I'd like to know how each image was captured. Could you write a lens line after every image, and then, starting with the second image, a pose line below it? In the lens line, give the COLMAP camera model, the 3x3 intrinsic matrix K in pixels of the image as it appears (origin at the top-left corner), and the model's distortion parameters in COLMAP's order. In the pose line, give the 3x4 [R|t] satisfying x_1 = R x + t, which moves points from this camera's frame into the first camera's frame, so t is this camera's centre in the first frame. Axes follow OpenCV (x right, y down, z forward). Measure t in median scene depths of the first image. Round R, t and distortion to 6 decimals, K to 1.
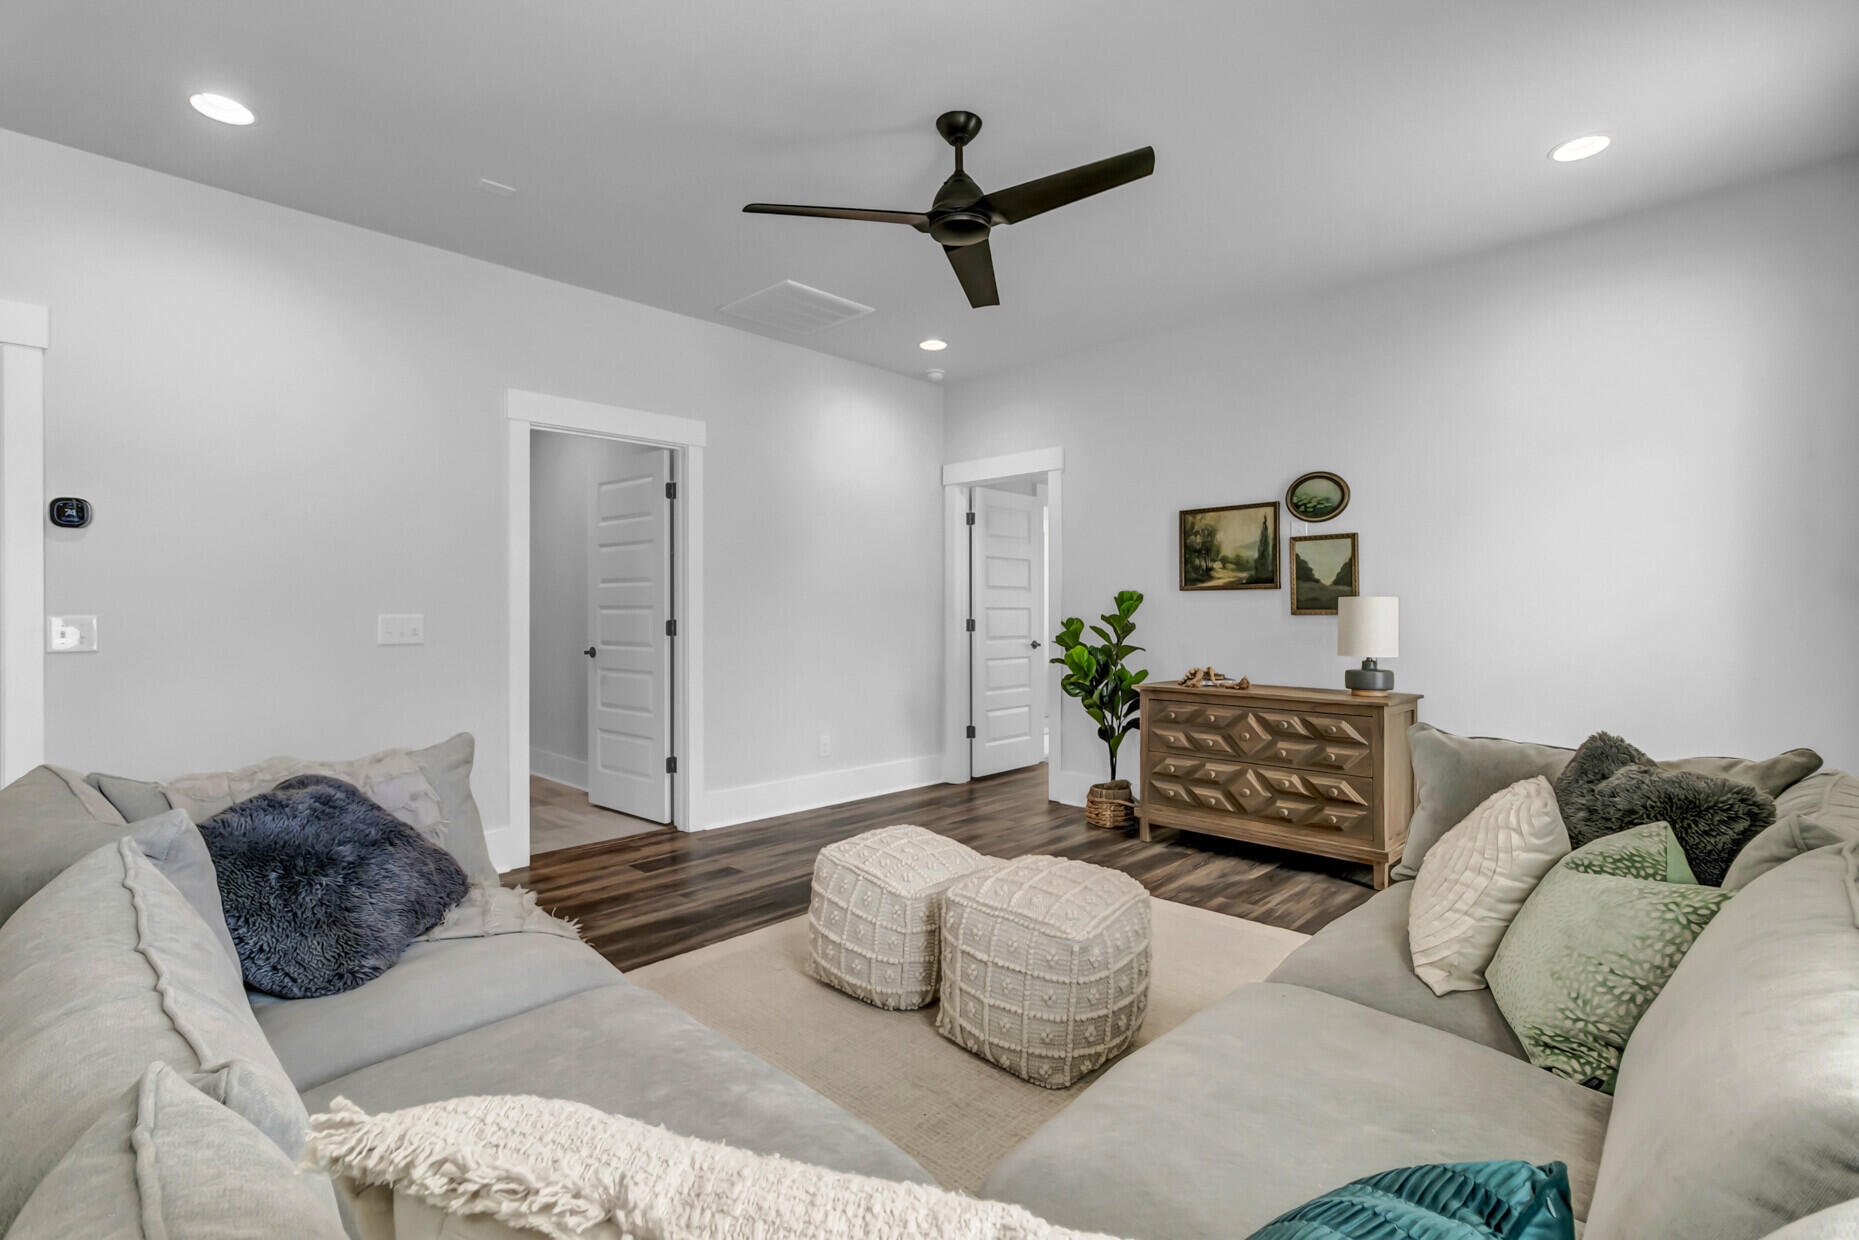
lens RADIAL K [[874.2, 0, 929.5], [0, 874.2, 620.0], [0, 0, 1]] dist [0.000234, -0.000028]
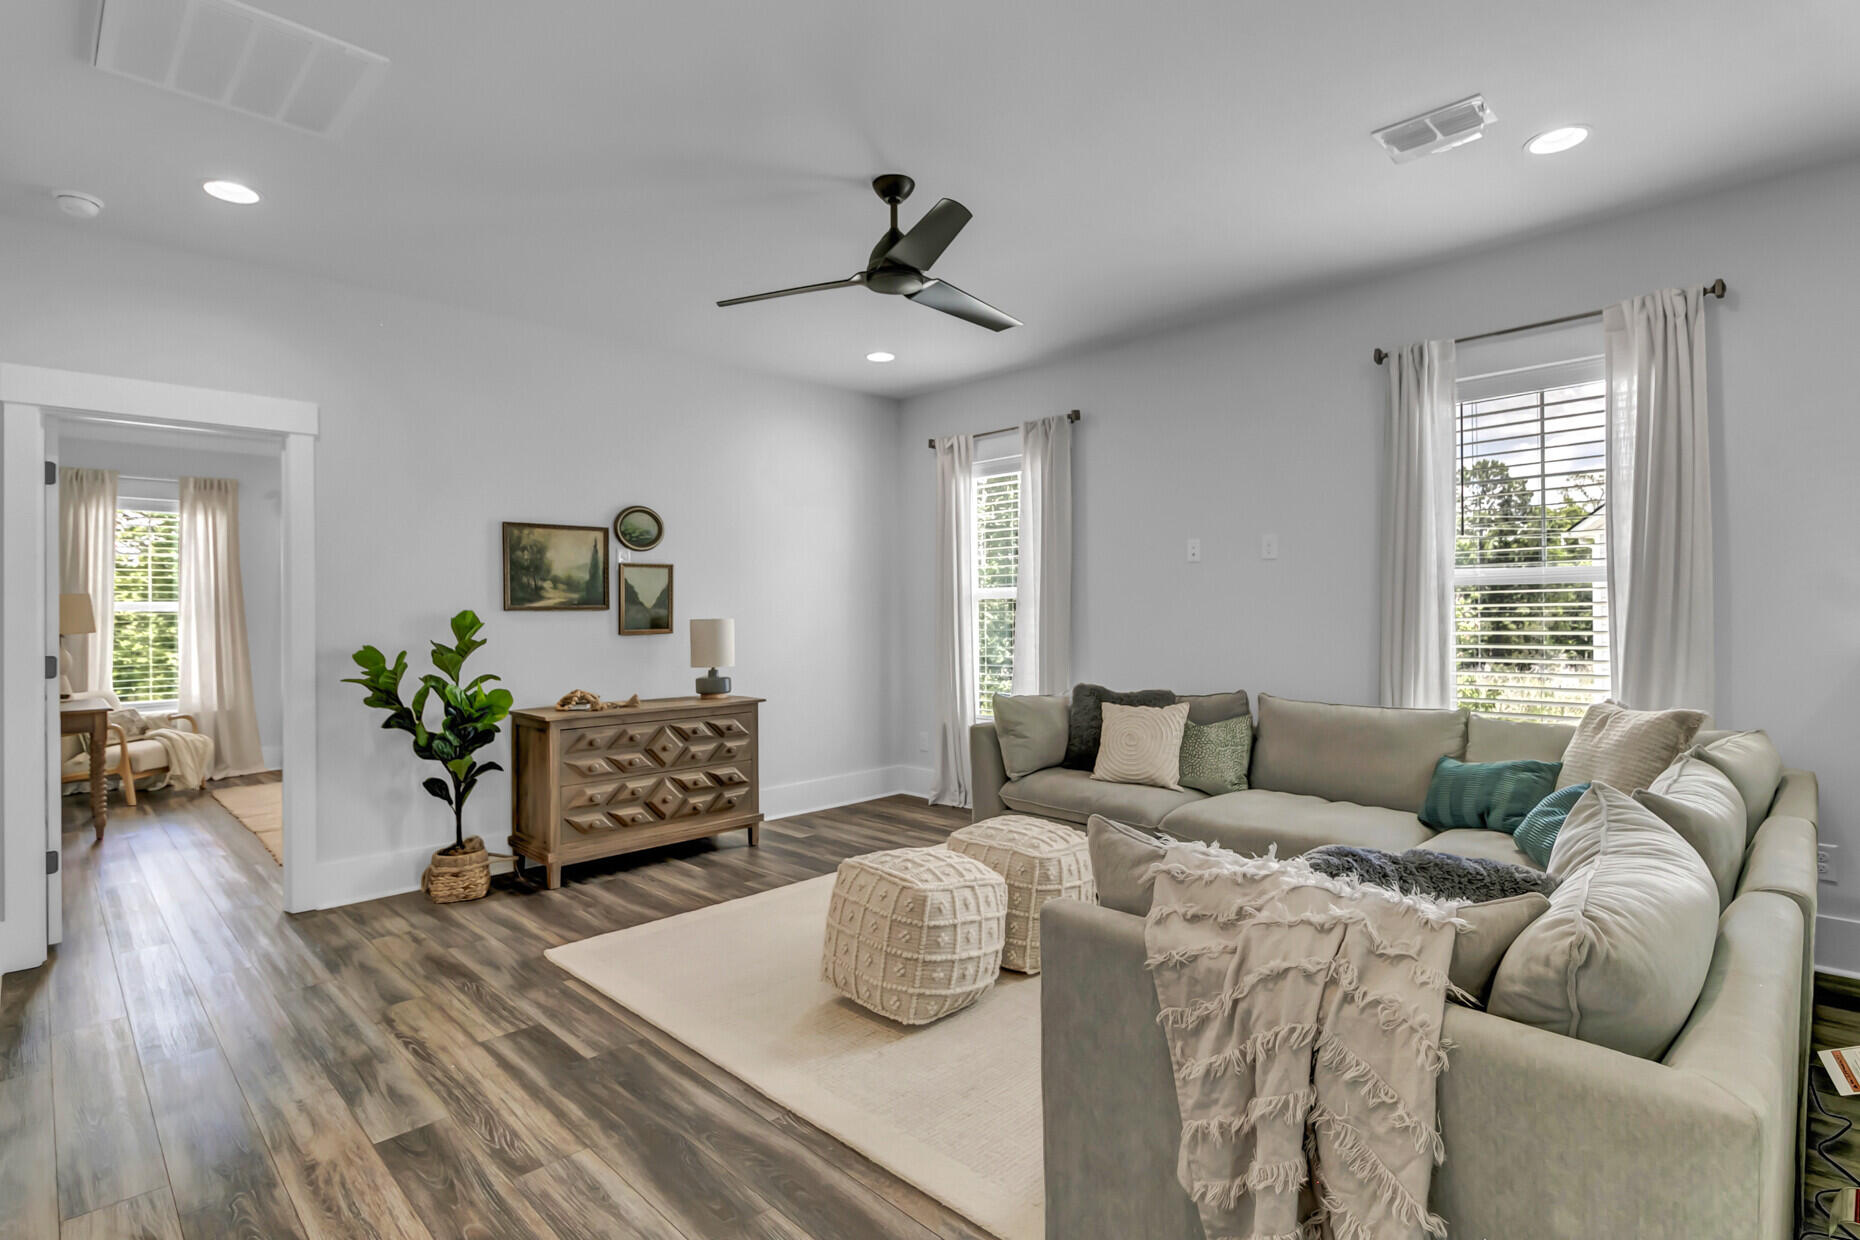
lens RADIAL K [[897.8, 0, 930.0], [0, 897.8, 620.0], [0, 0, 1]] dist [0.001053, -0.000118]
pose [[0.016912, -0.007615, 0.999828, -0.706328], [0.017928, 0.999813, 0.007312, -0.025669], [-0.999696, 0.017802, 0.017045, 0.614716]]
